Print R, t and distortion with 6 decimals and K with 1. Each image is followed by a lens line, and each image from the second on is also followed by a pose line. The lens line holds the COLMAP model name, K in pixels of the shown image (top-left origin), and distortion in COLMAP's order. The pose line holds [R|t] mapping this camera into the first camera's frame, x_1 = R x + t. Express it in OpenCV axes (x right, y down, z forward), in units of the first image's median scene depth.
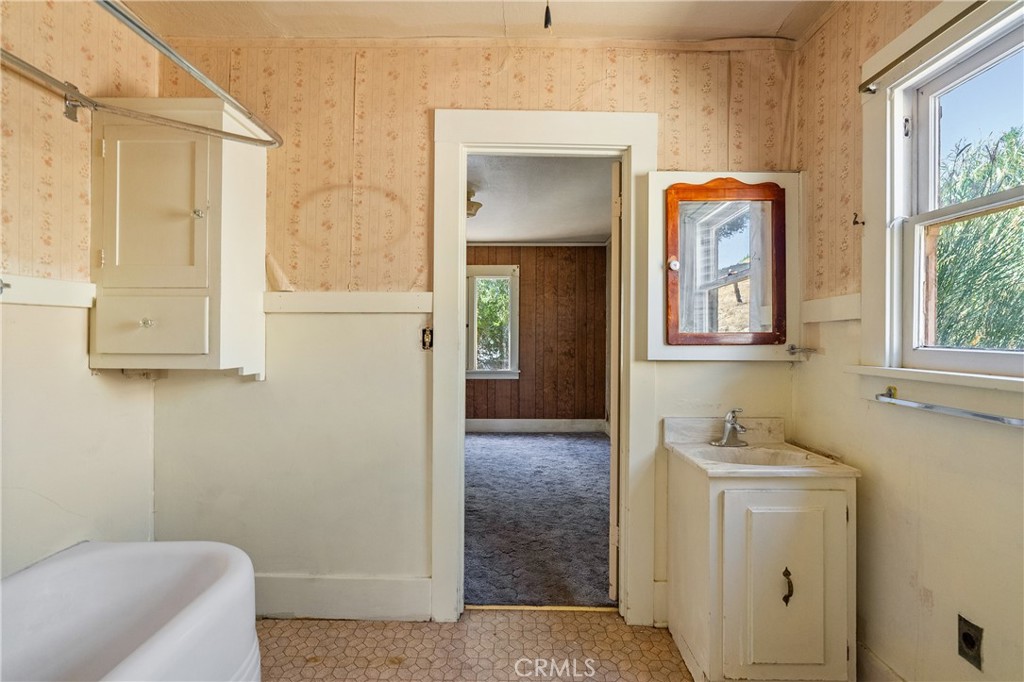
lens RADIAL K [[464.8, 0, 512.8], [0, 464.8, 334.7], [0, 0, 1]] dist [-0.001749, 0.000151]
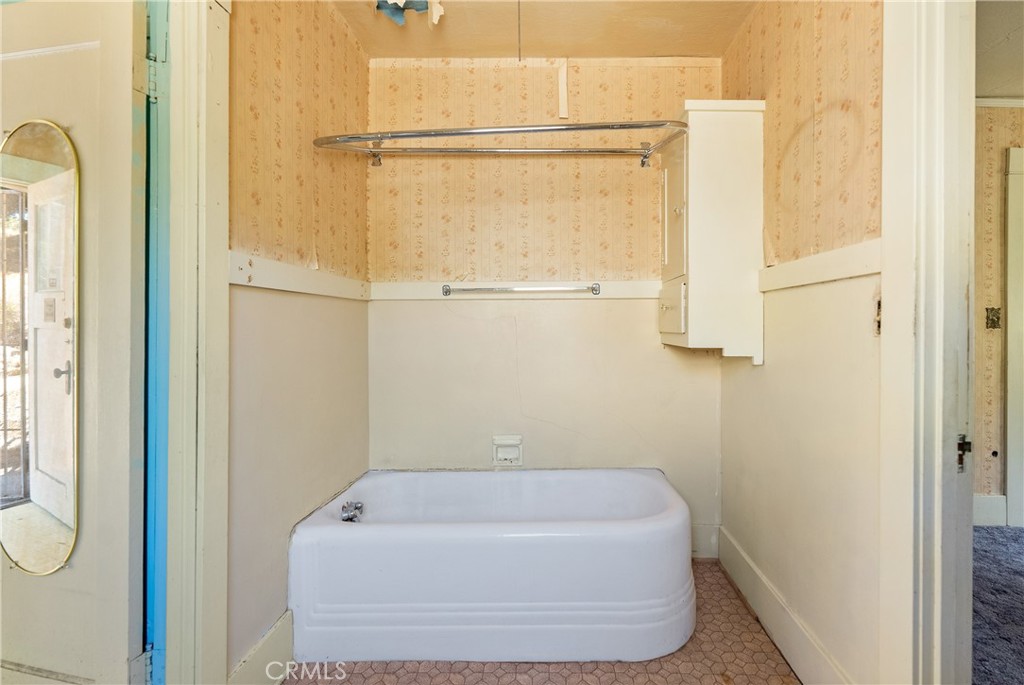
lens RADIAL K [[471.5, 0, 513.4], [0, 471.5, 323.3], [0, 0, 1]] dist [-0.000334, 0.000310]
pose [[-0.014115, -0.007012, -0.999876, 0.425478], [-0.001933, 0.999974, -0.006986, 0.022837], [0.999899, 0.001834, -0.014128, 0.528798]]
